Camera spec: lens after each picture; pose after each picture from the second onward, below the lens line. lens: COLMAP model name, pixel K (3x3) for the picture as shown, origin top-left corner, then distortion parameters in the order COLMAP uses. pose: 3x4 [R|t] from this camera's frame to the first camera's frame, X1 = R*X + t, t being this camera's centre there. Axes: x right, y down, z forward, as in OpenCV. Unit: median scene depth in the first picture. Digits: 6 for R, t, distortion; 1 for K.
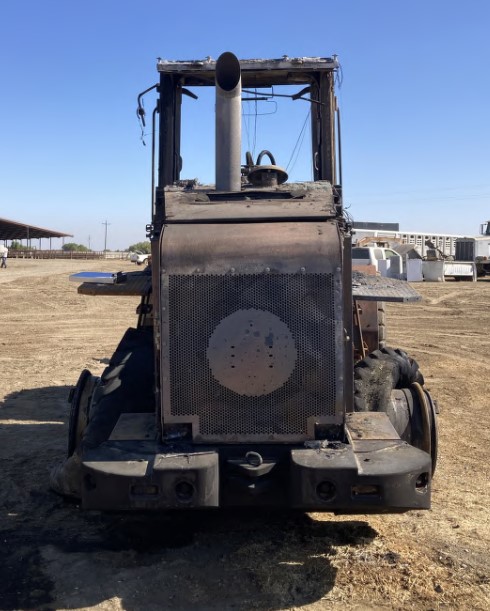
lens RADIAL K [[746.3, 0, 254.6], [0, 746.3, 245.3], [0, 0, 1]] dist [0.014316, 0.000000]
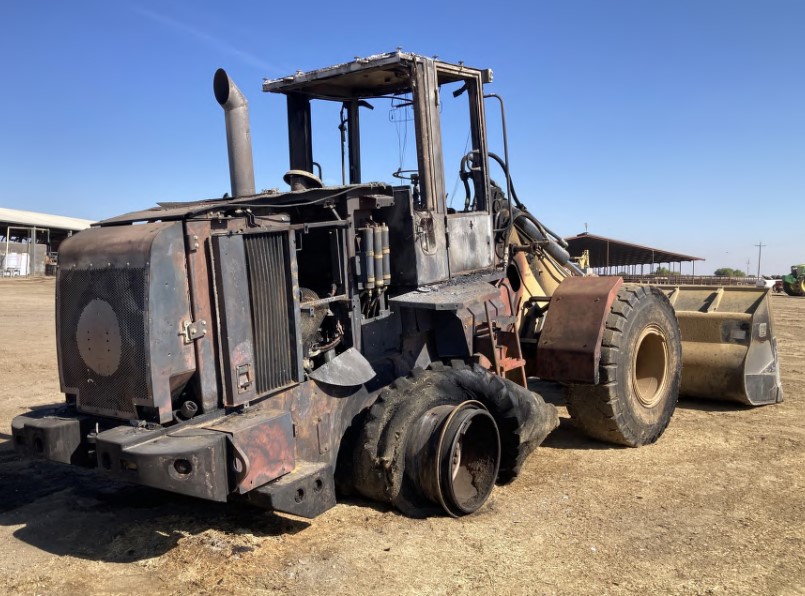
lens RADIAL K [[781.0, 0, 394.3], [0, 781.0, 287.7], [0, 0, 1]] dist [0.039369, 0.000000]
pose [[0.802595, 0.010448, -0.596433, 0.705675], [0.002441, 0.999781, 0.020798, 0.028491], [0.596519, -0.018149, 0.802394, 0.197753]]
